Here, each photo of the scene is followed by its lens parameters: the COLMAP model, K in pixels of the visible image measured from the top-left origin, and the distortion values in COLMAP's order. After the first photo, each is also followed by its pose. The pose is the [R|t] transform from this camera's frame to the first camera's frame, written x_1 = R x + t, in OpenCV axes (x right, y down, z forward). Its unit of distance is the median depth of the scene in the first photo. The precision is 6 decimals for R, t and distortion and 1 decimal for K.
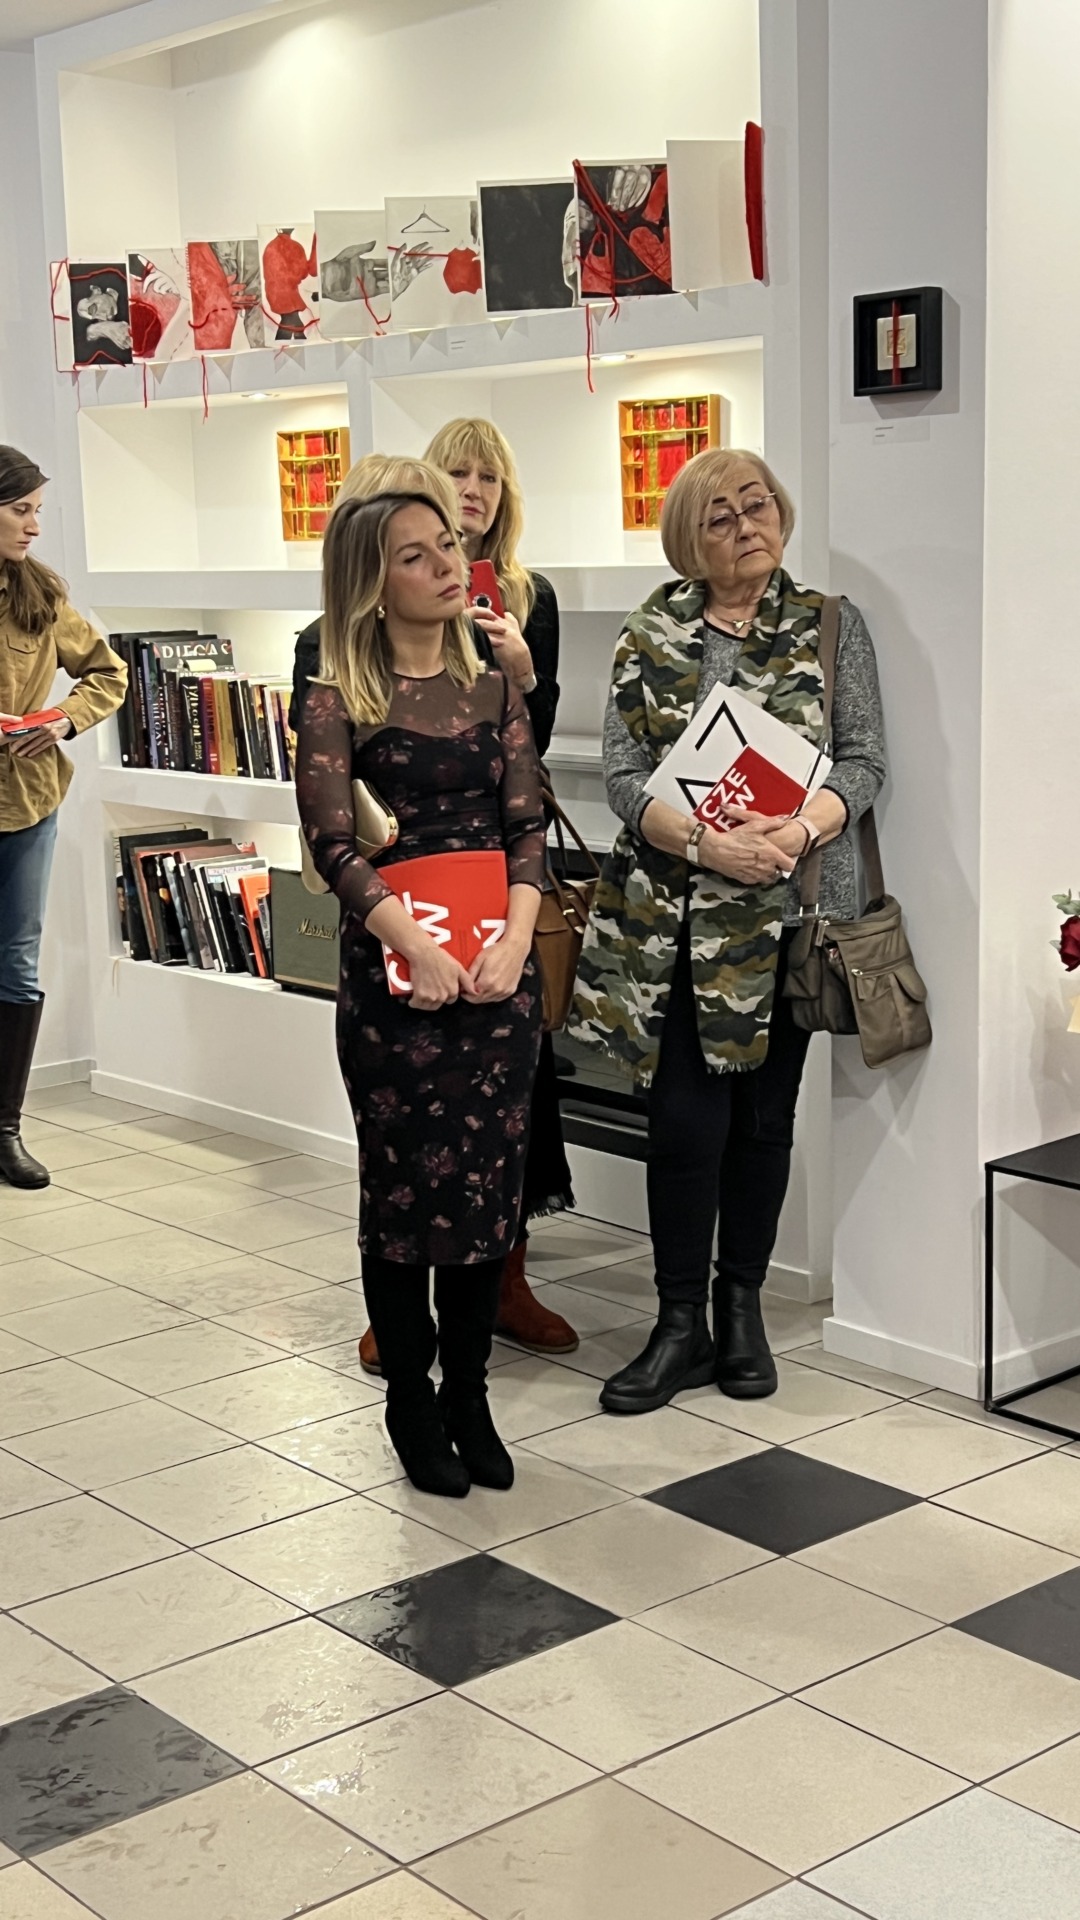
lens RADIAL K [[2475.2, 0, 519.6], [0, 2475.2, 970.5], [0, 0, 1]] dist [0.073473, 0.000000]
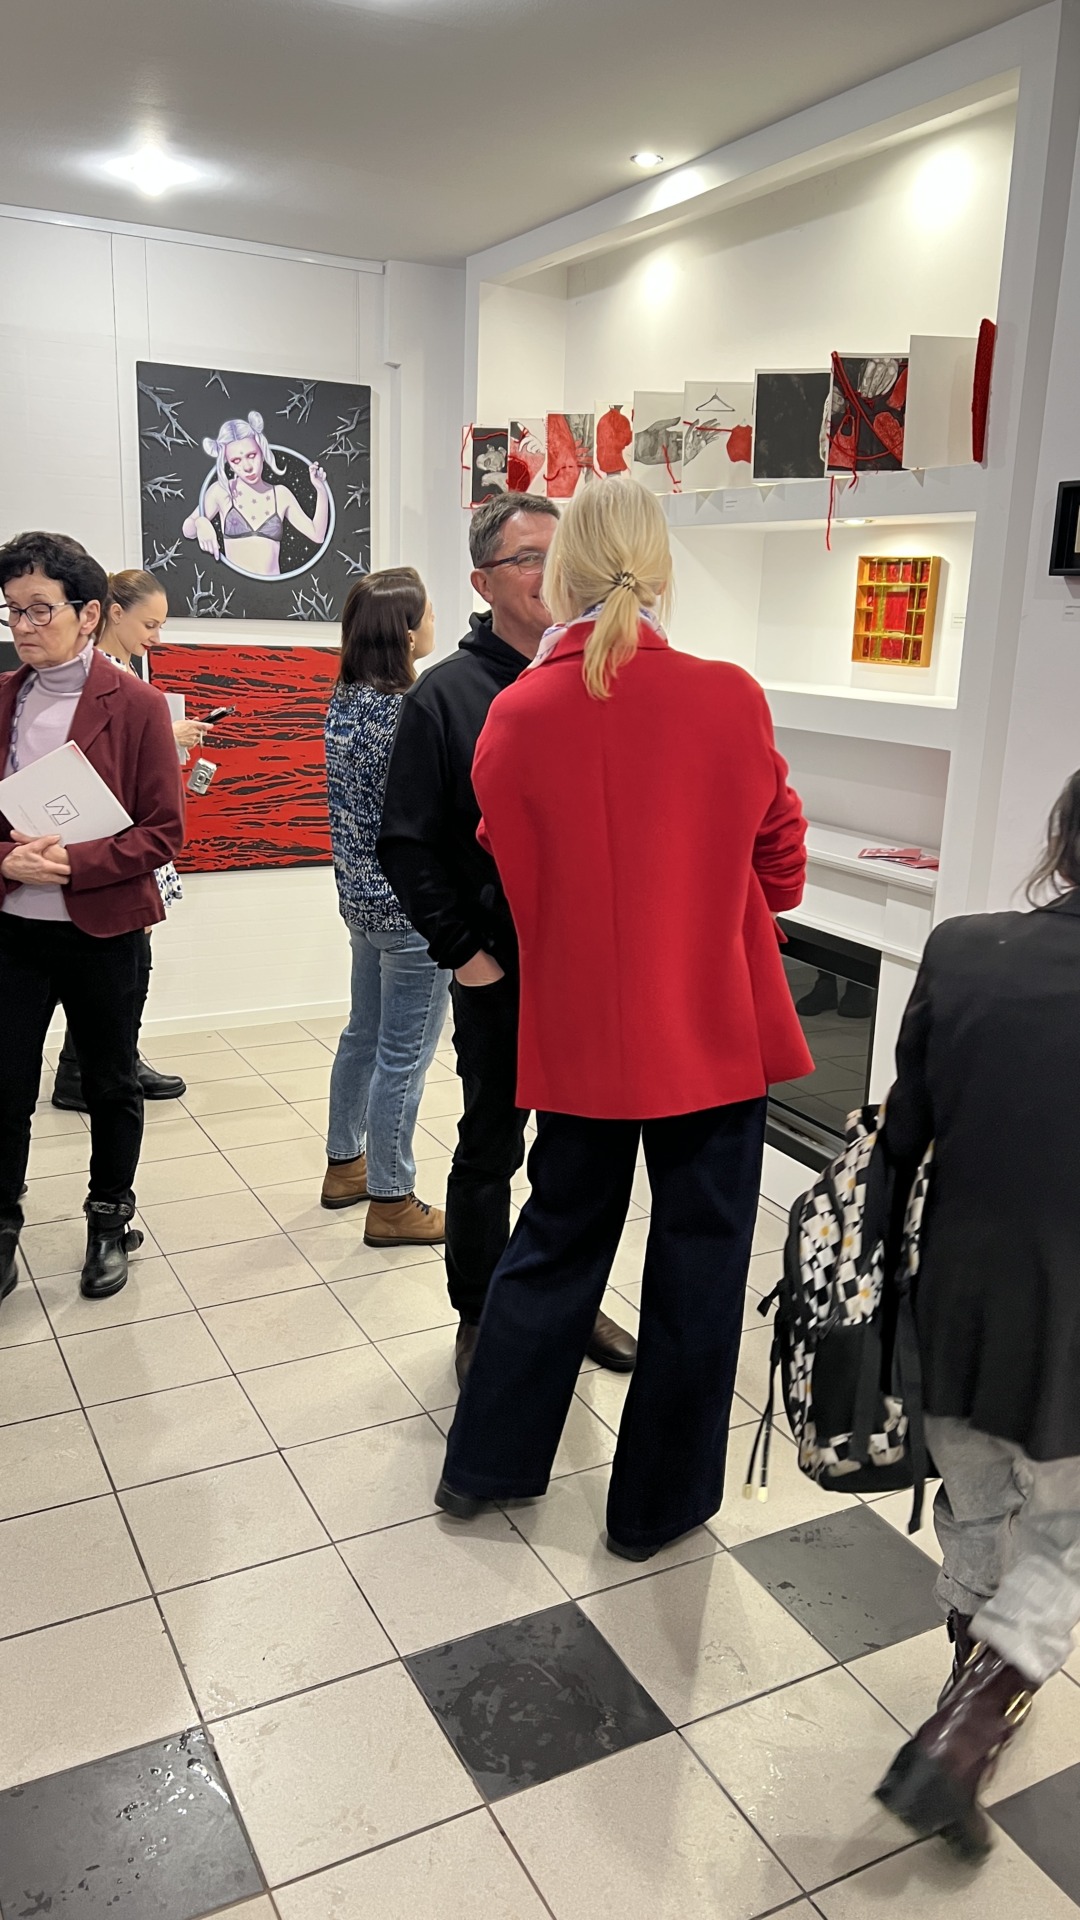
lens RADIAL K [[1446.1, 0, 553.4], [0, 1446.1, 944.4], [0, 0, 1]] dist [0.039860, 0.019705]
pose [[0.977299, 0.107974, -0.182288, 0.046680], [-0.097053, 0.992965, 0.067826, -0.076570], [0.188329, -0.048595, 0.980903, 0.270455]]
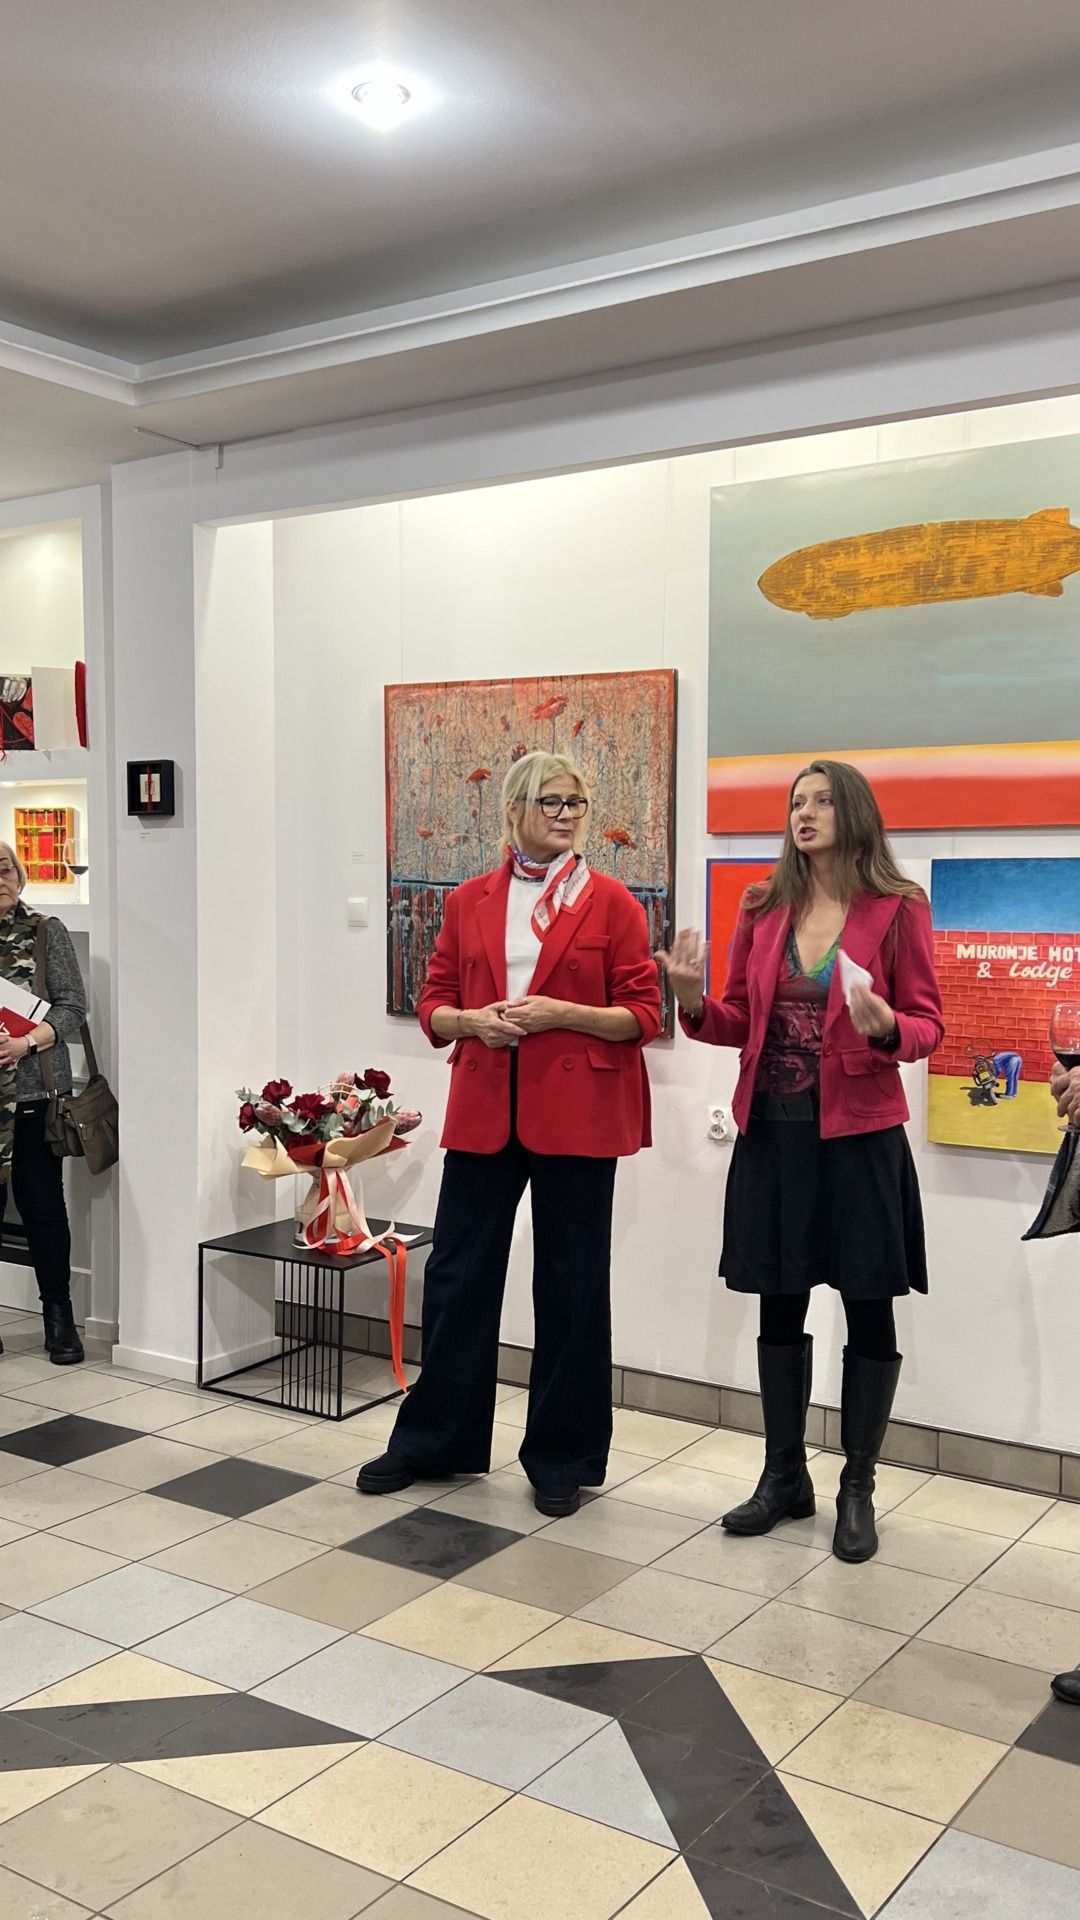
lens RADIAL K [[1704.6, 0, 524.1], [0, 1704.6, 954.8], [0, 0, 1]] dist [0.036159, -0.018859]
pose [[0.962122, 0.011698, 0.272369, 0.061210], [0.024481, 0.991336, -0.129053, 0.028619], [-0.271519, 0.130832, 0.953499, -0.194804]]
